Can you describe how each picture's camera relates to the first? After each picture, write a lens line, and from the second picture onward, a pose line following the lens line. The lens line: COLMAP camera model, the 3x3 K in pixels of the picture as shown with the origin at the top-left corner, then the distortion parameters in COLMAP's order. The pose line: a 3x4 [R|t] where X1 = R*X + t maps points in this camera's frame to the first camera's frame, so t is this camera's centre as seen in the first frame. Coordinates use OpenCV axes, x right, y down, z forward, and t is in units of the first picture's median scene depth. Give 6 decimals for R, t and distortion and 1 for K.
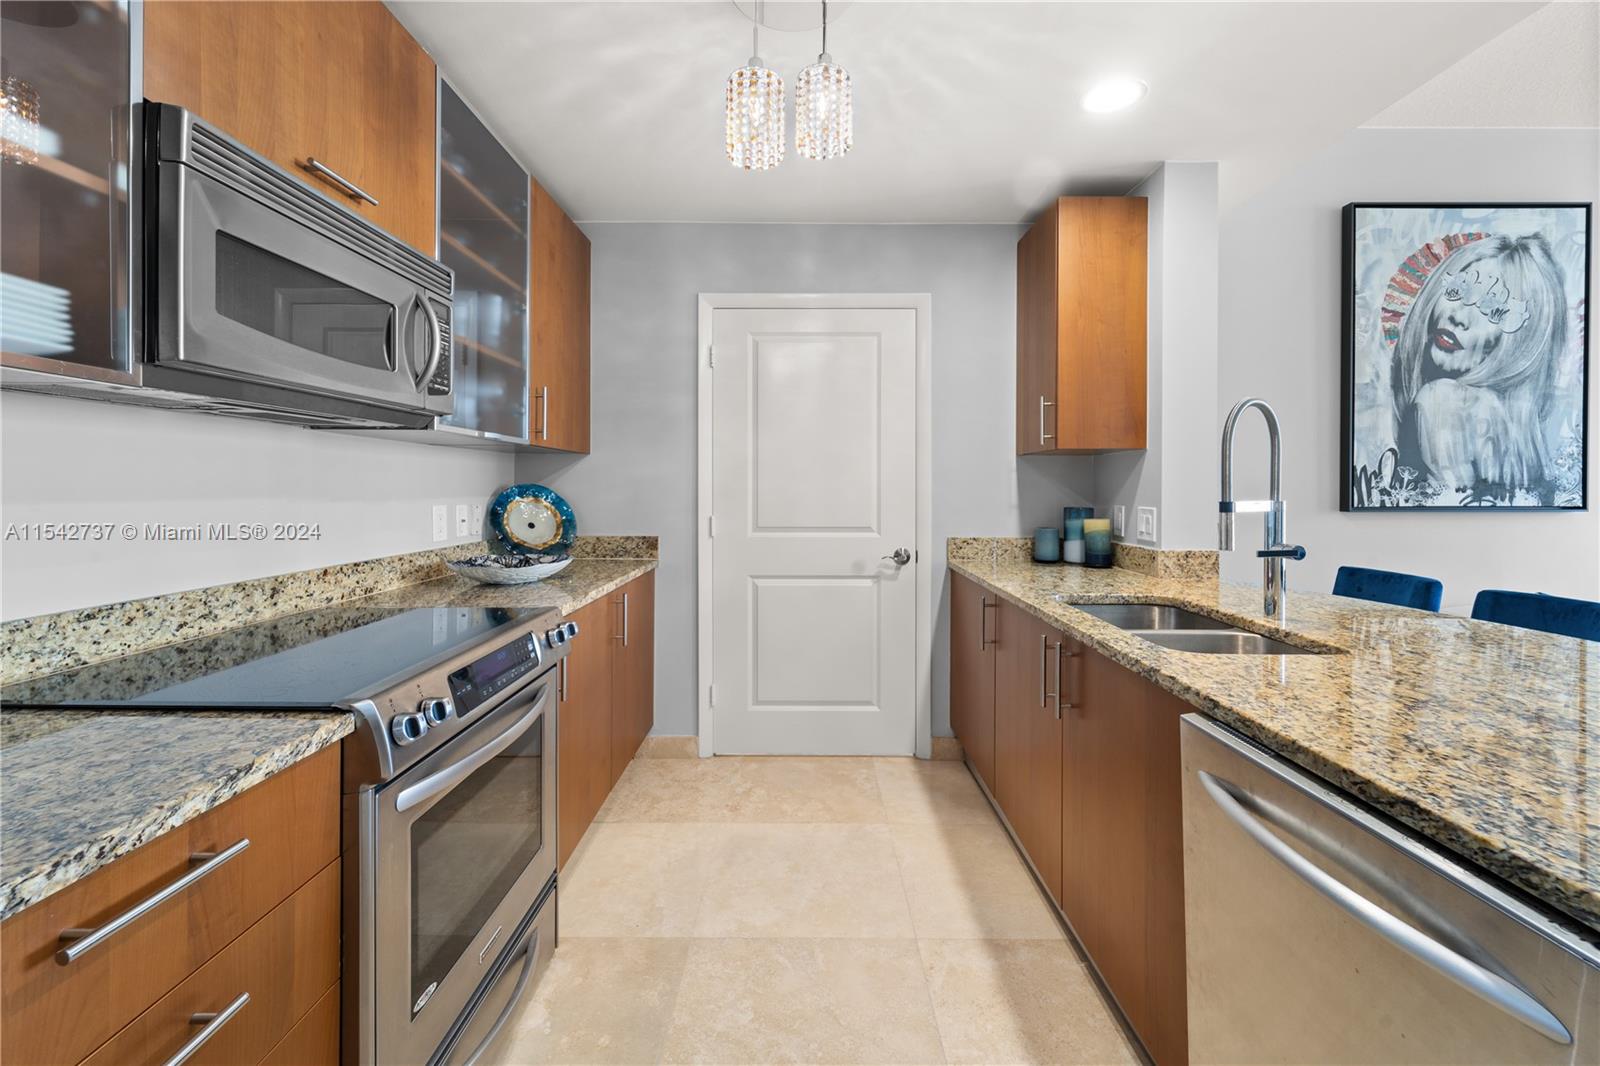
lens RADIAL K [[650.2, 0, 797.0], [0, 650.2, 489.6], [0, 0, 1]] dist [-0.003918, 0.000773]
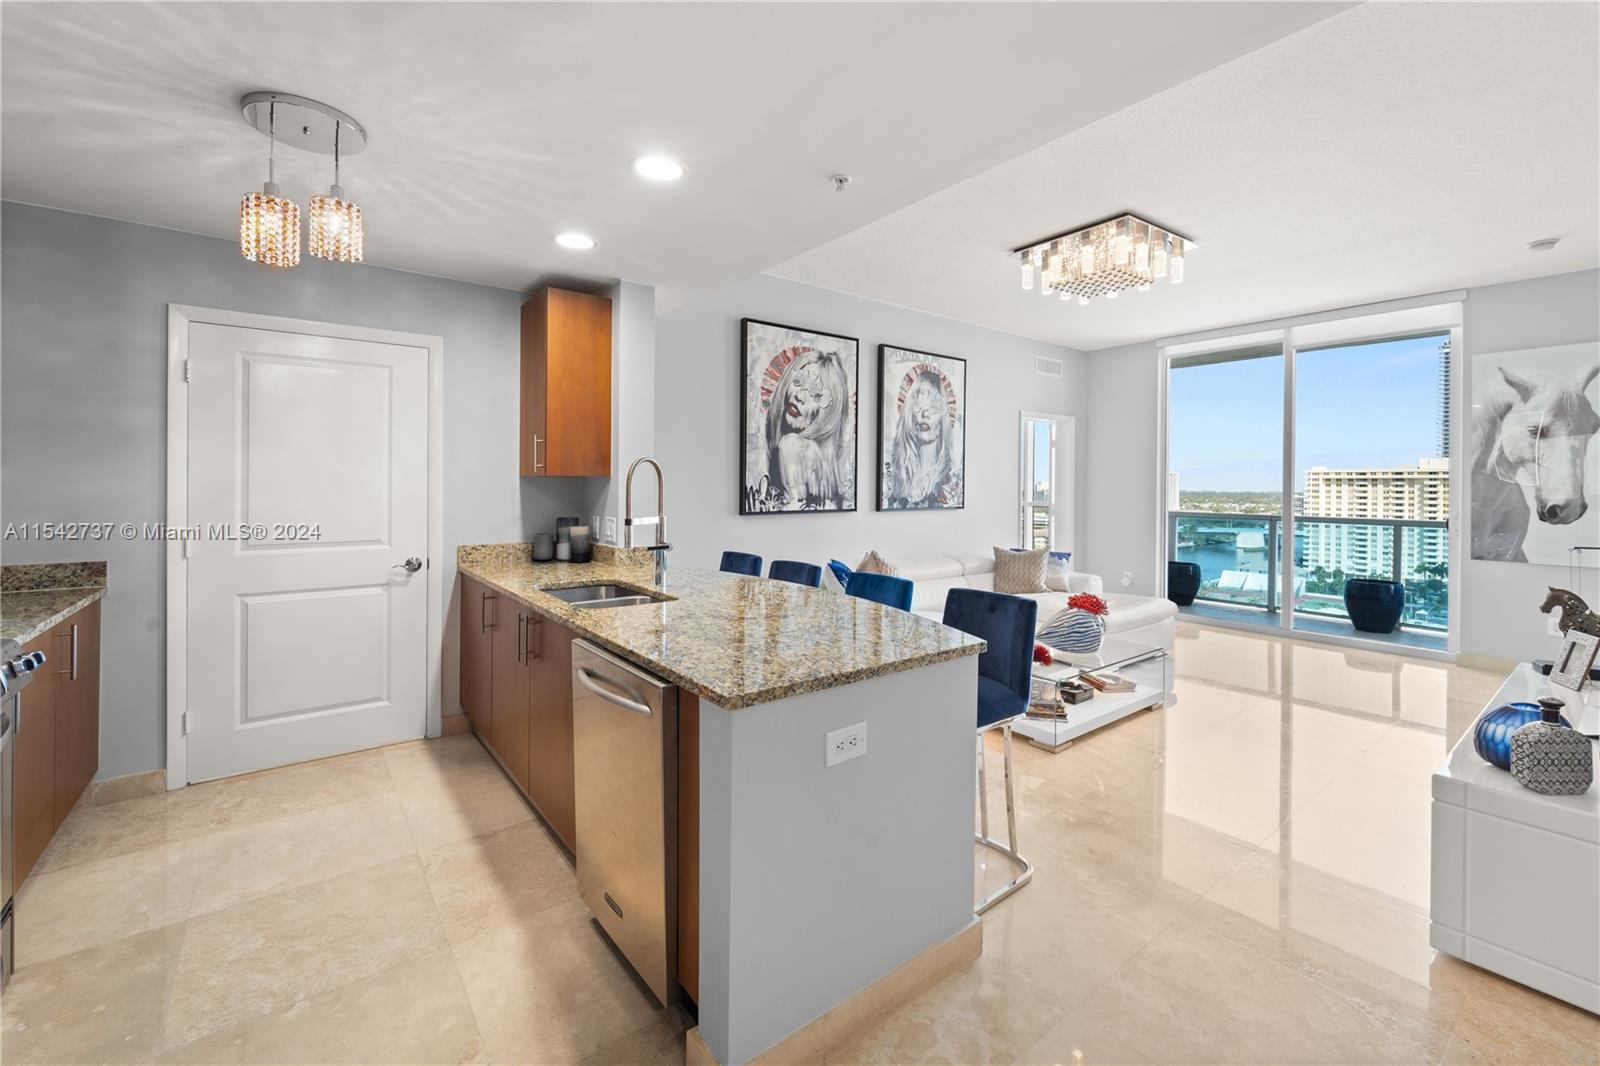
lens RADIAL K [[650.2, 0, 798.1], [0, 650.2, 486.5], [0, 0, 1]] dist [-0.003918, 0.000773]
pose [[0.779179, 0.003642, 0.626791, -0.026726], [-0.002766, 0.999993, -0.002372, -0.033614], [-0.626795, 0.000115, 0.779184, -0.314041]]
